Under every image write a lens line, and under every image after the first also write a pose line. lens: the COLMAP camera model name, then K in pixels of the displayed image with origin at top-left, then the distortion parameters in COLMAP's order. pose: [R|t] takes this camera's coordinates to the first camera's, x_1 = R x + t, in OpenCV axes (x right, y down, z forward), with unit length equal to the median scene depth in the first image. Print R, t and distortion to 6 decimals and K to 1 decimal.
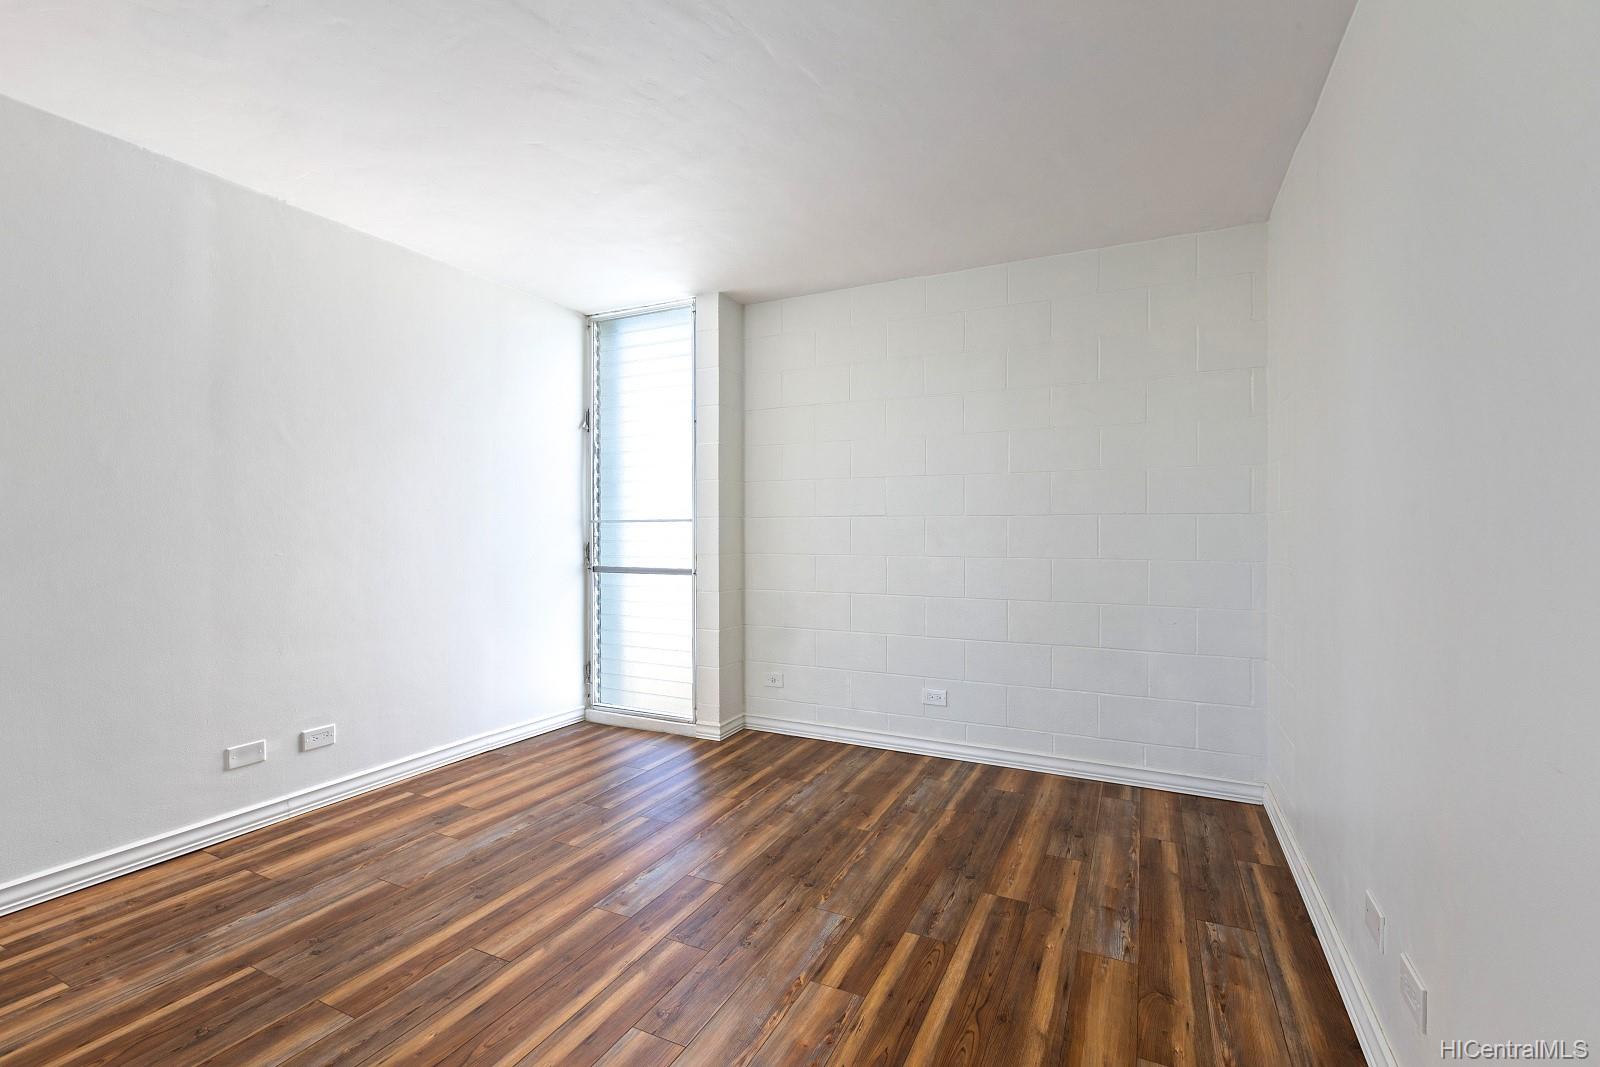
lens RADIAL K [[710.5, 0, 797.5], [0, 710.5, 536.4], [0, 0, 1]] dist [-0.001119, -0.000768]
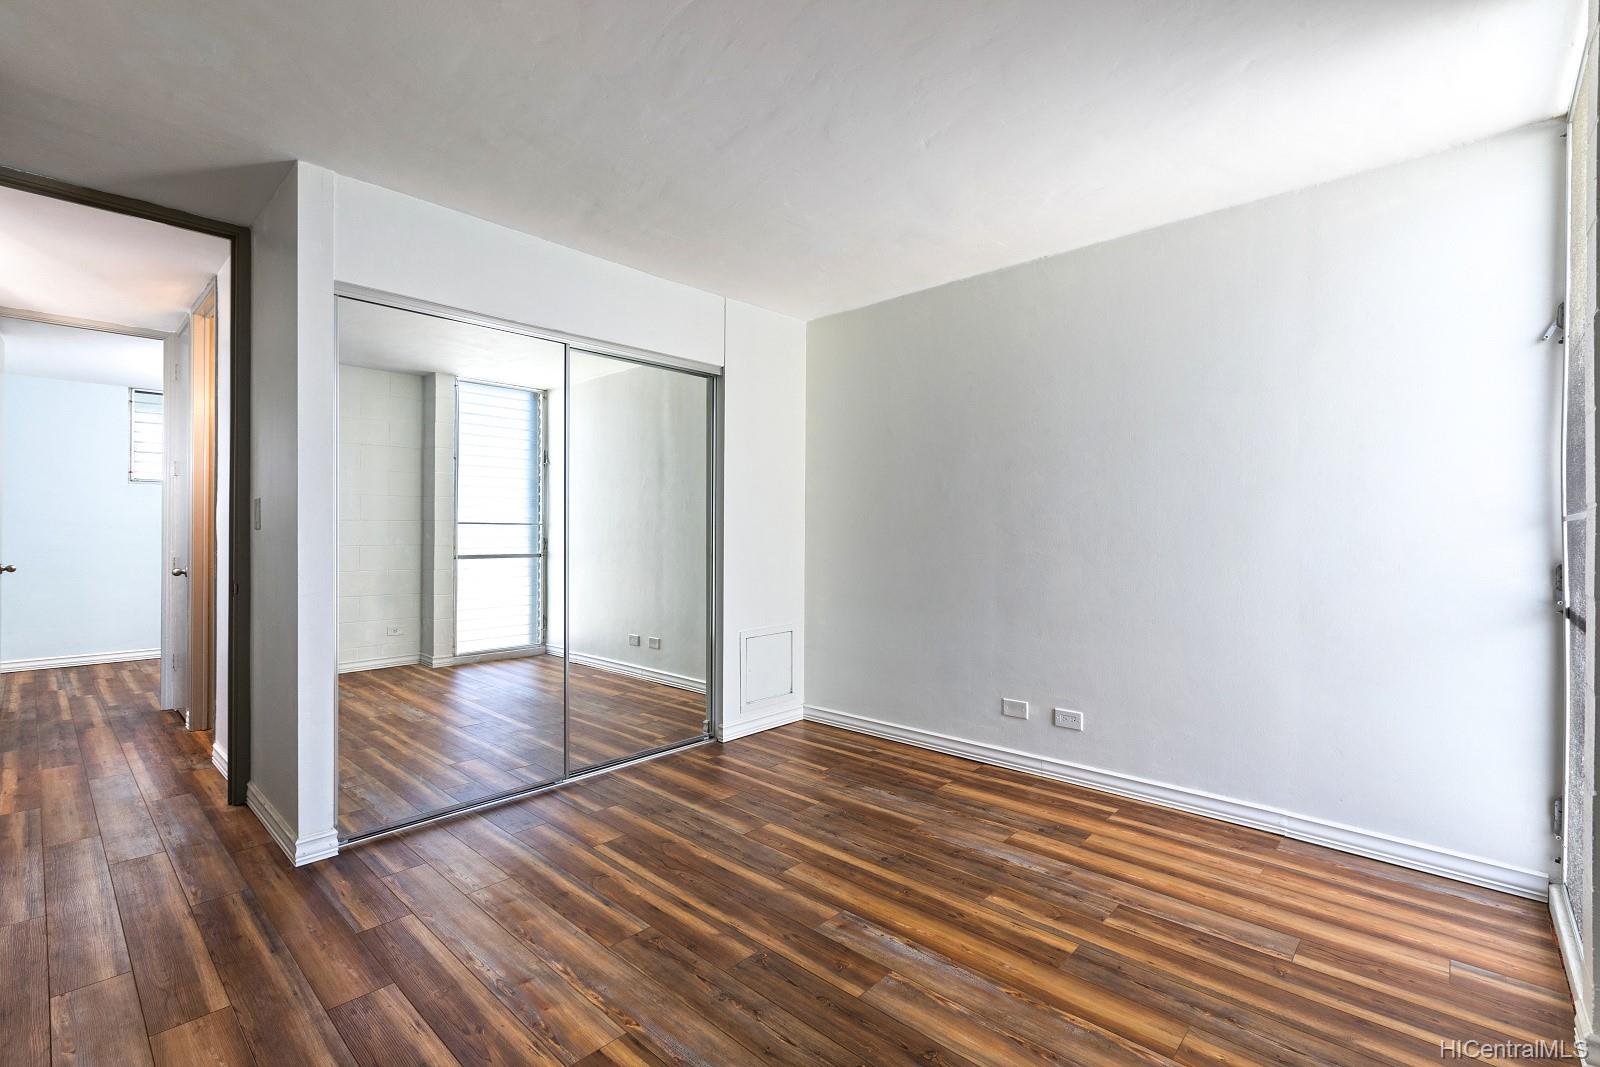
lens RADIAL K [[710.5, 0, 801.8], [0, 710.5, 528.5], [0, 0, 1]] dist [-0.001119, -0.000768]
pose [[-0.285241, -0.003539, -0.958449, 0.602903], [-0.012413, 0.999923, 0.000003, -0.012080], [0.958375, 0.011898, -0.285263, 1.074188]]
